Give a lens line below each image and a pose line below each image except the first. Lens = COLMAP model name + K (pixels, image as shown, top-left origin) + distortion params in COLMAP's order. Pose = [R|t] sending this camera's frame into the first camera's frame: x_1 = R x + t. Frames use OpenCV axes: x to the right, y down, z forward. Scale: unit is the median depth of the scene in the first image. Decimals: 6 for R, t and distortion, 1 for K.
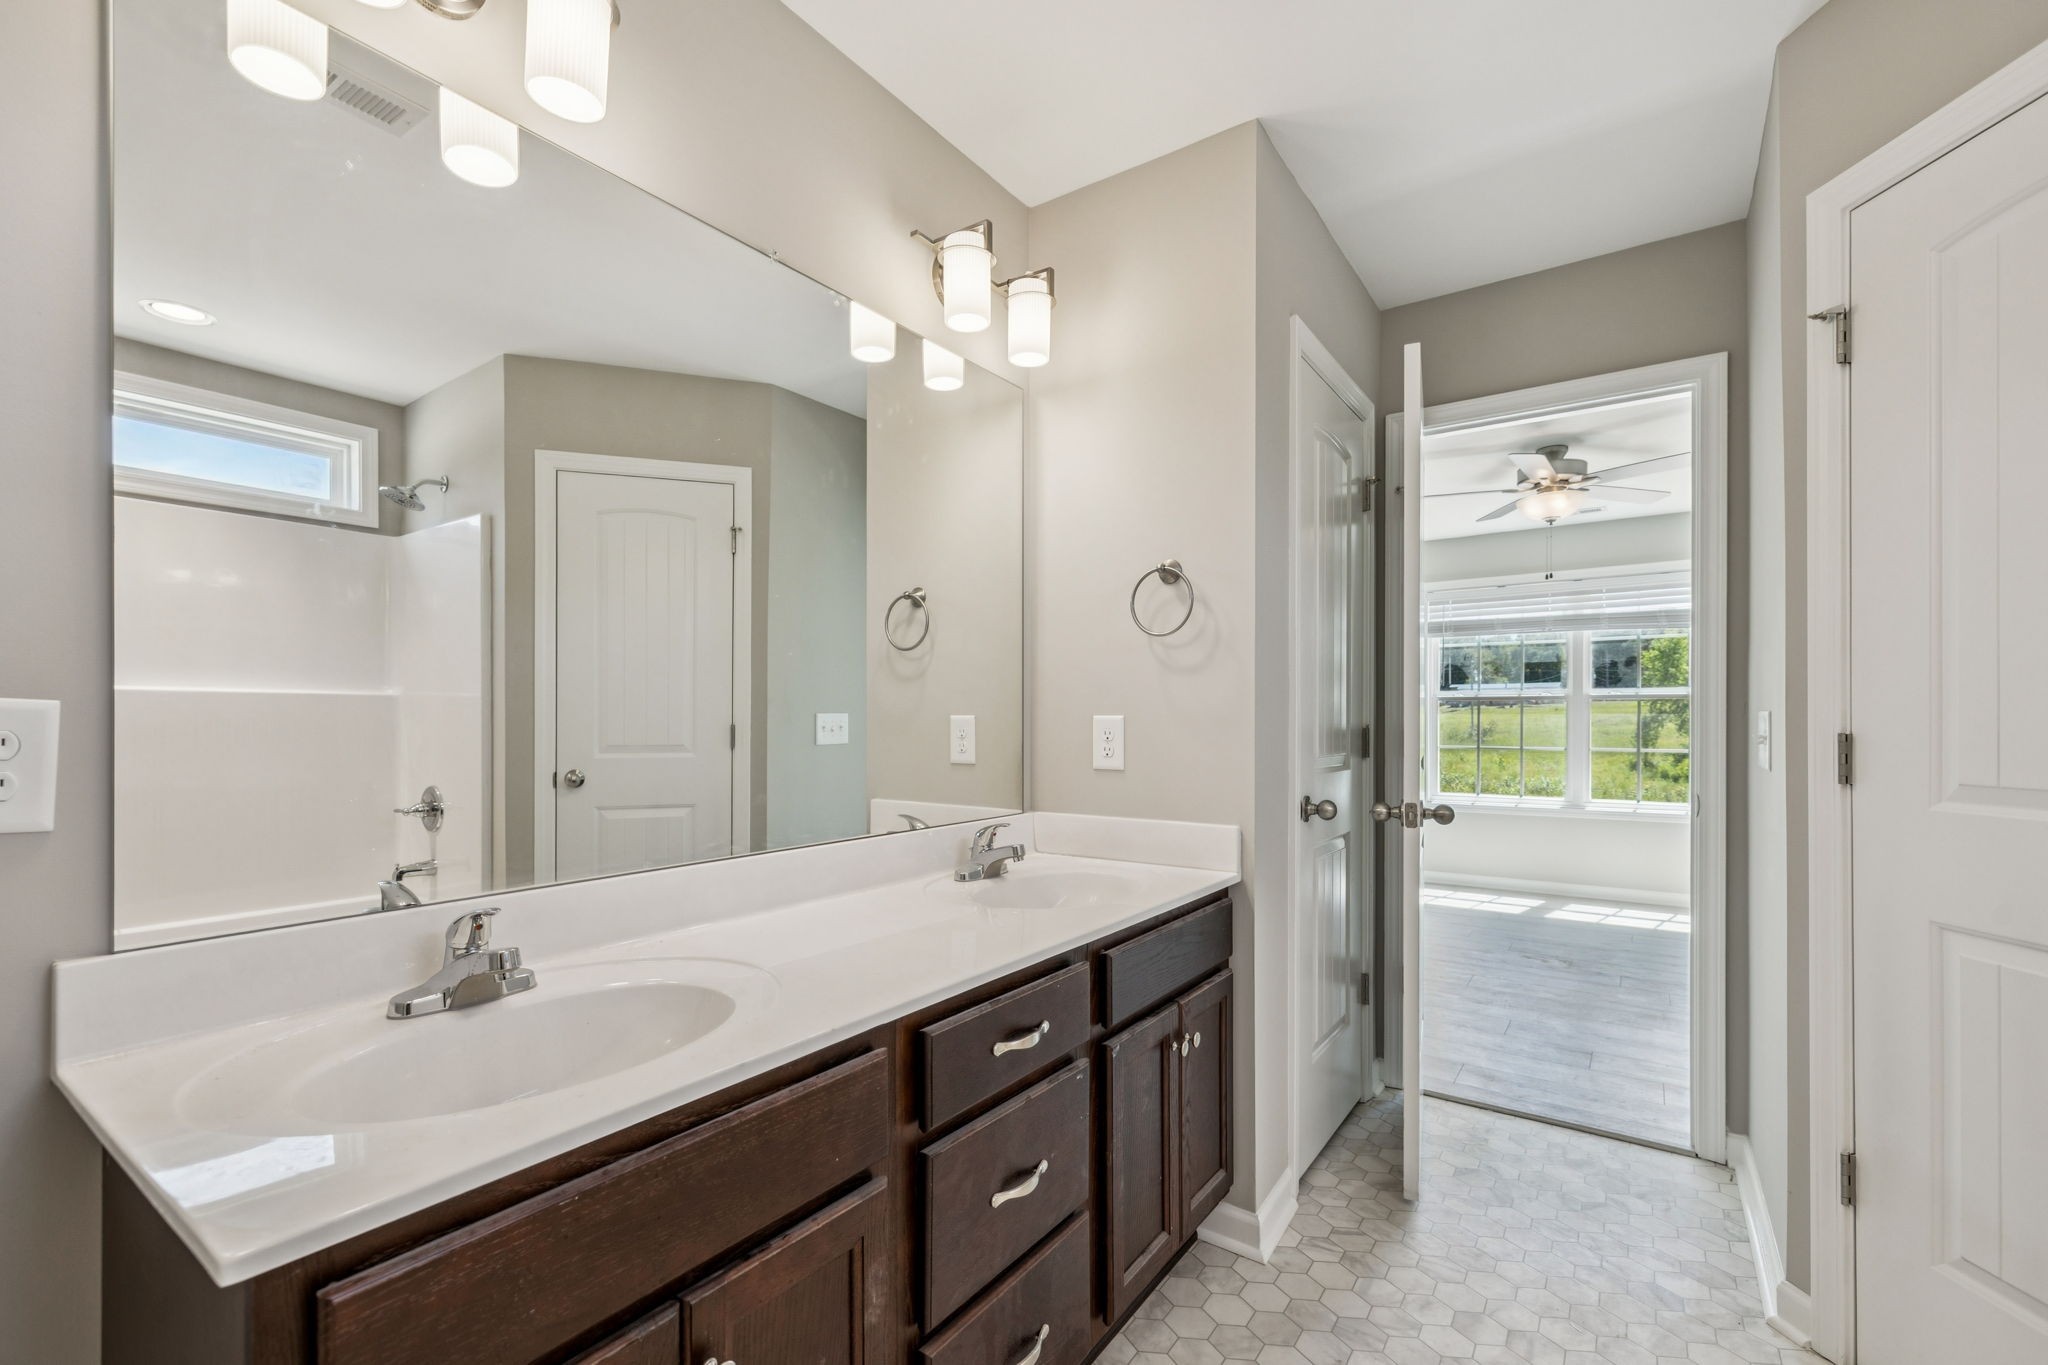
lens RADIAL K [[872.3, 0, 1017.0], [0, 872.3, 692.0], [0, 0, 1]] dist [0.000865, -0.000119]
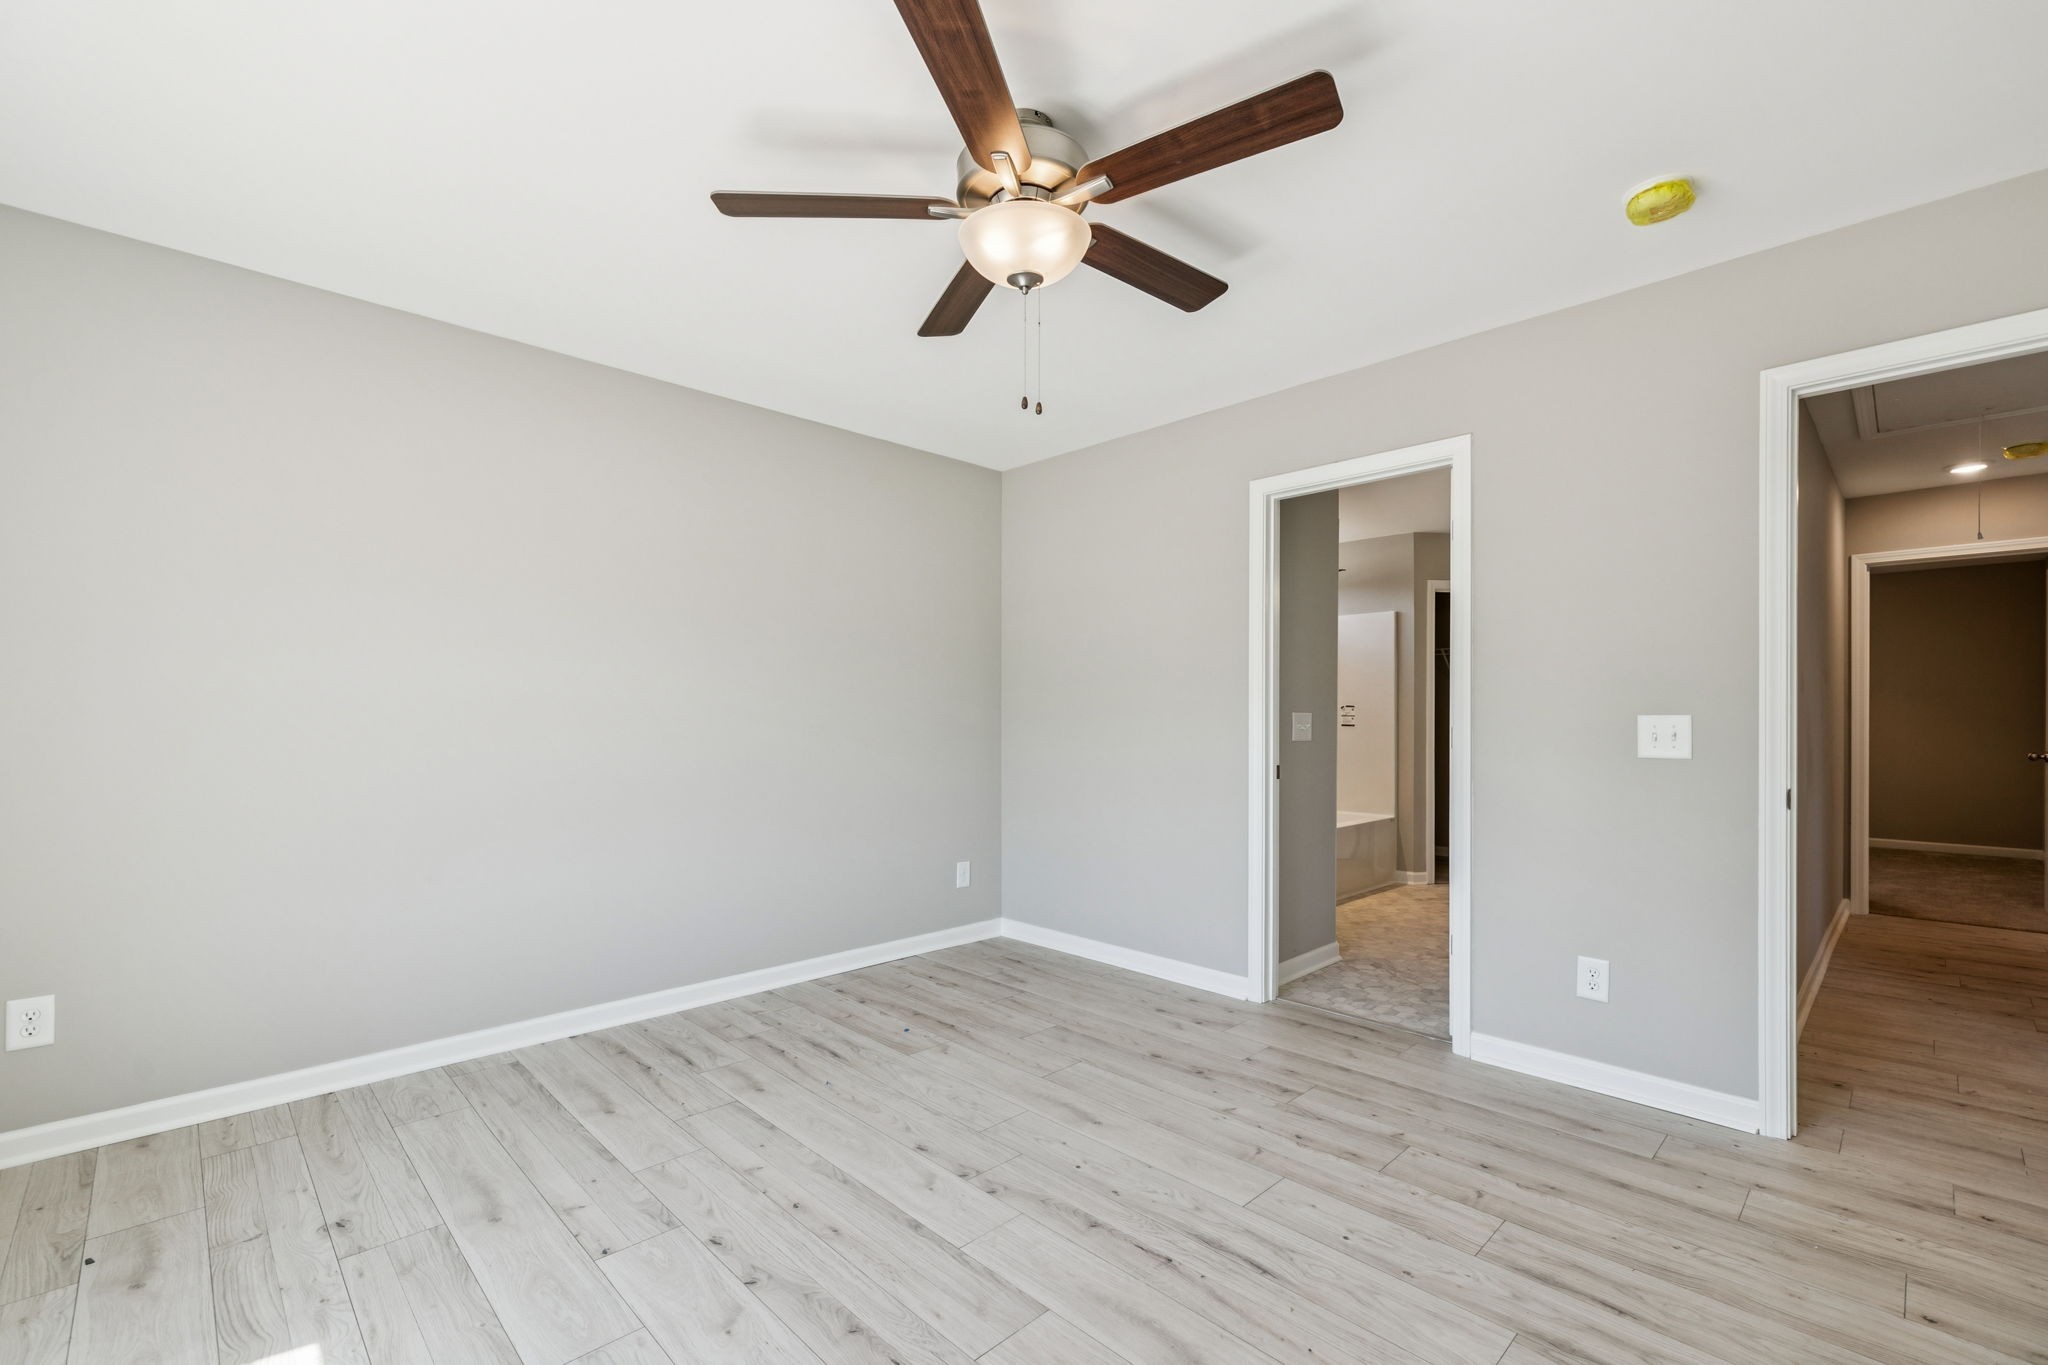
lens RADIAL K [[872.3, 0, 1017.0], [0, 872.3, 692.0], [0, 0, 1]] dist [0.000865, -0.000119]
pose [[-0.984344, 0.000382, 0.176258, 0.443238], [-0.010386, 0.998134, -0.060170, 0.035835], [-0.175952, -0.061059, -0.982503, 1.219933]]
